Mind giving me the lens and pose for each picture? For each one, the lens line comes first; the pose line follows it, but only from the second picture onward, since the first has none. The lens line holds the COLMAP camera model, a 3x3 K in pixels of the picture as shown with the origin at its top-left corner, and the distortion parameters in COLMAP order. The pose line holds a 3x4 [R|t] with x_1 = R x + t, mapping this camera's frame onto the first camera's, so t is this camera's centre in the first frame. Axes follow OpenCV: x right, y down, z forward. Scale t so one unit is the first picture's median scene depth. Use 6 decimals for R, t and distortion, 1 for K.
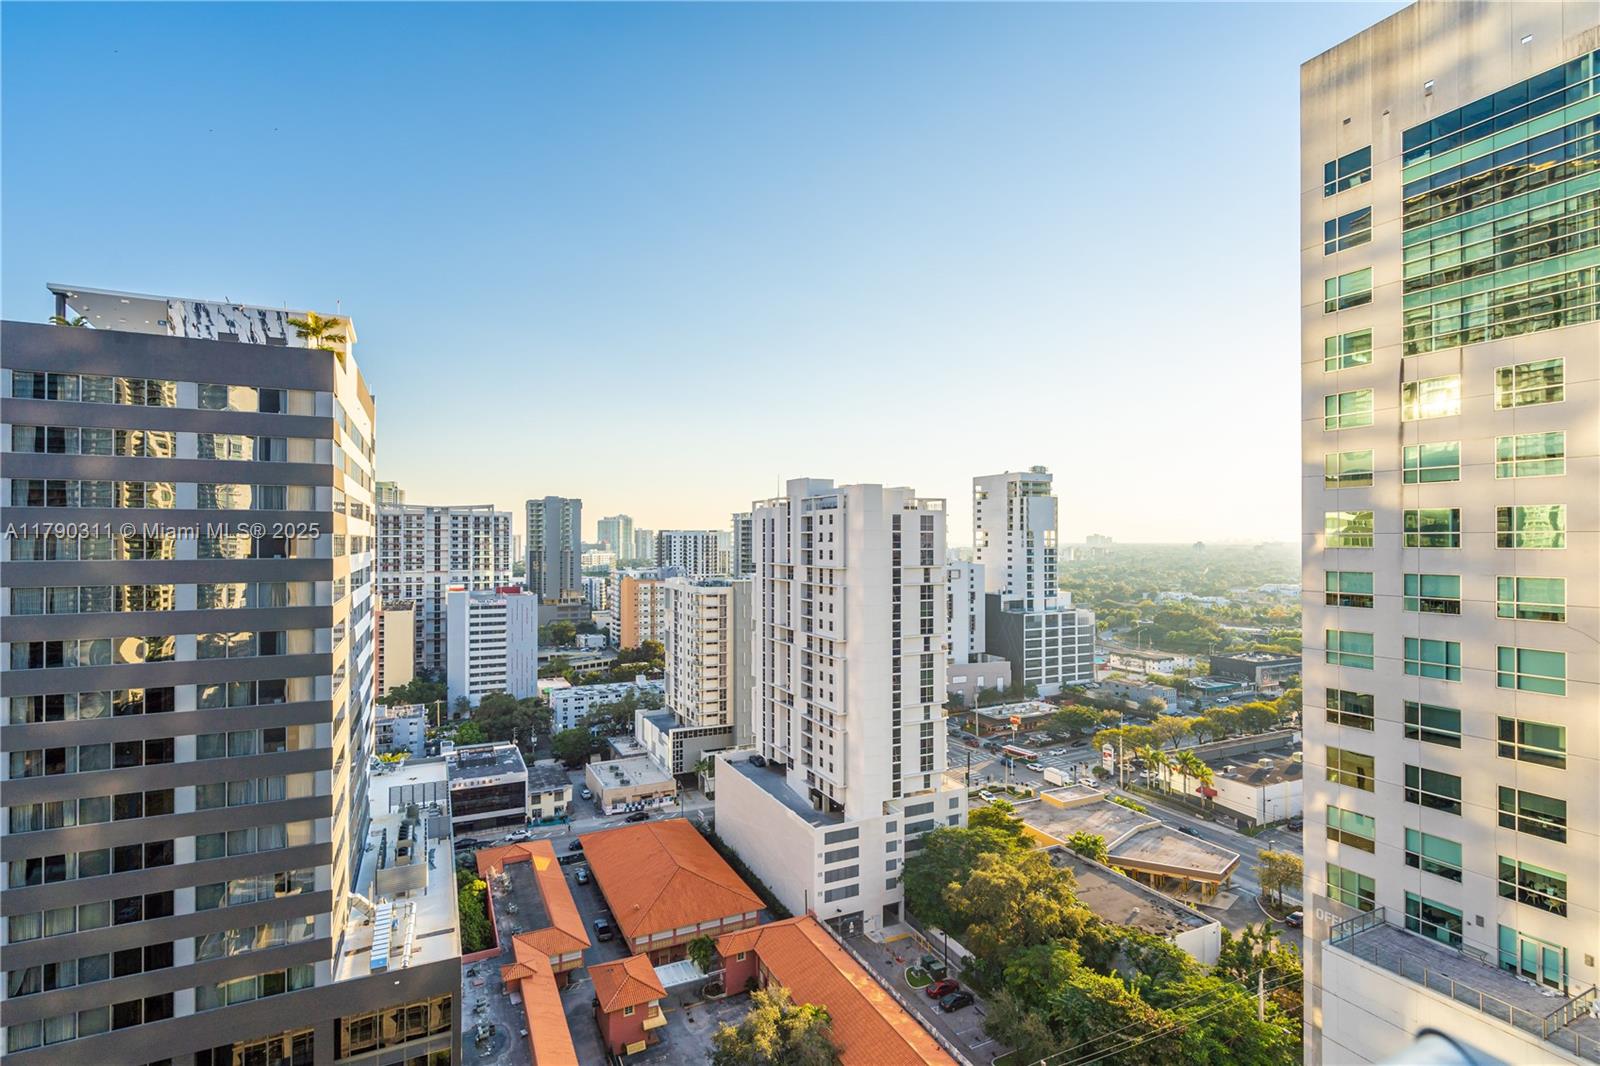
lens RADIAL K [[735.2, 0, 856.0], [0, 735.2, 532.6], [0, 0, 1]] dist [0.000597, 0.000330]
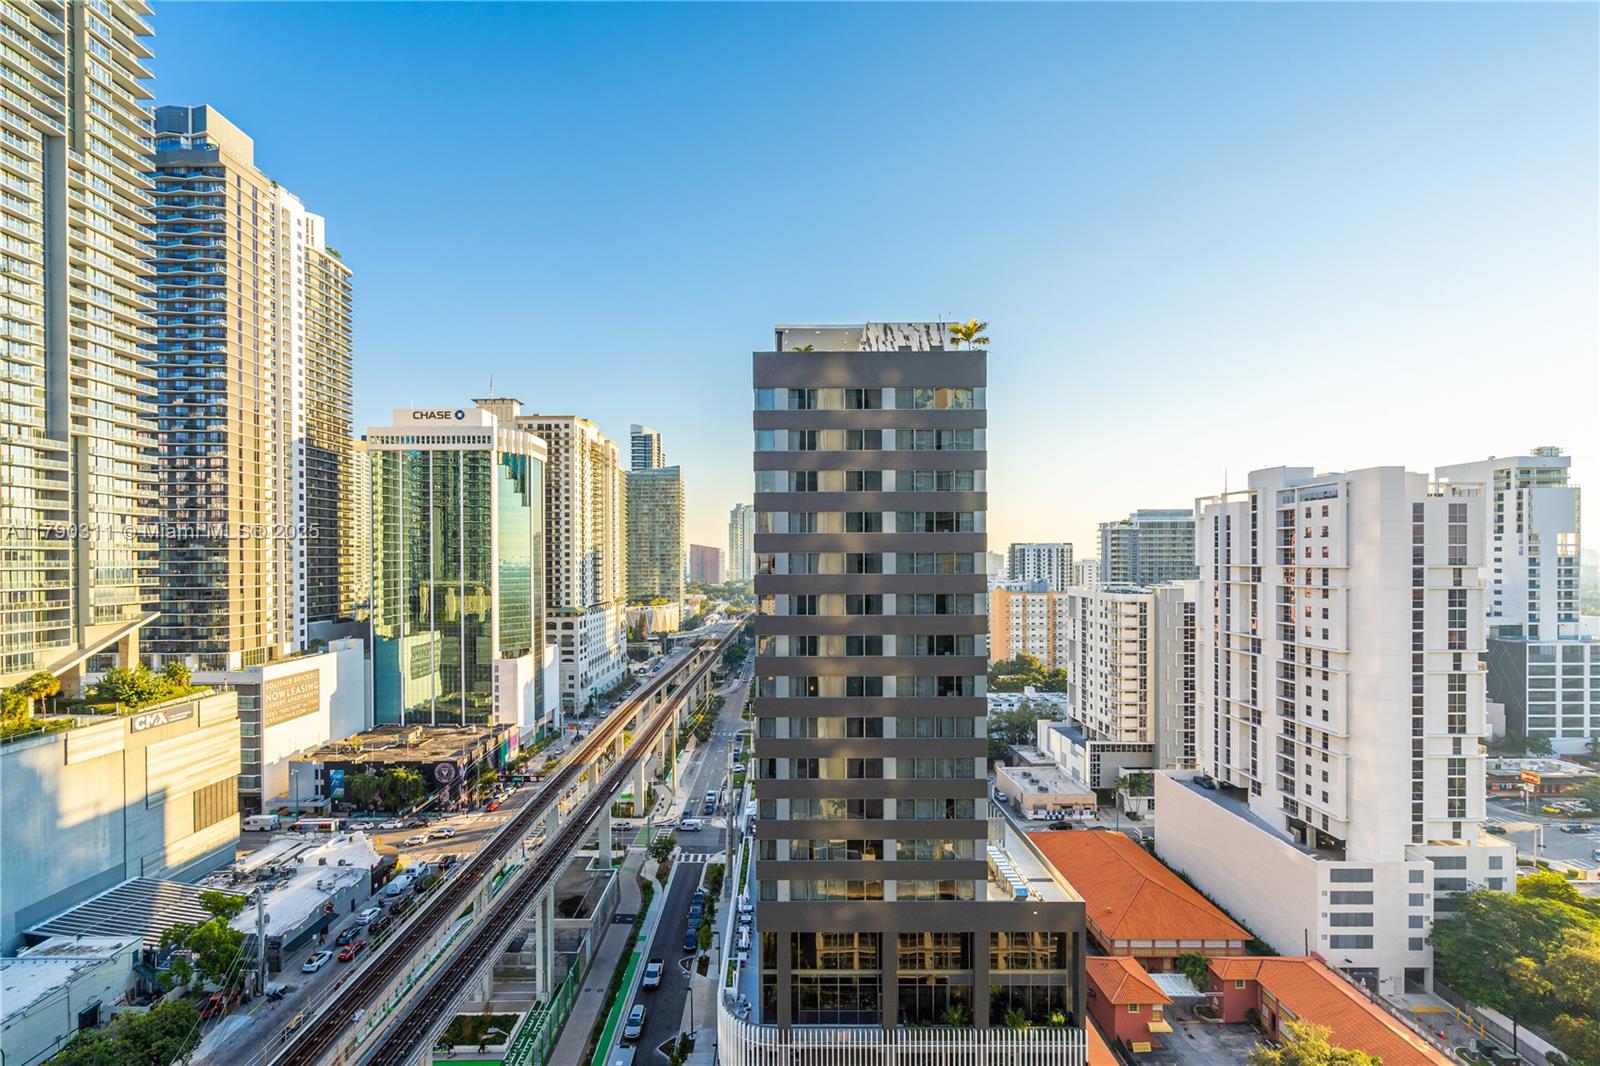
lens RADIAL K [[772.7, 0, 843.2], [0, 772.7, 557.6], [0, 0, 1]] dist [0.002573, 0.000706]
pose [[0.899188, -0.003785, -0.437546, -0.133106], [0.008890, 0.999914, 0.009620, 0.021114], [0.437472, -0.012540, 0.899144, -0.063119]]
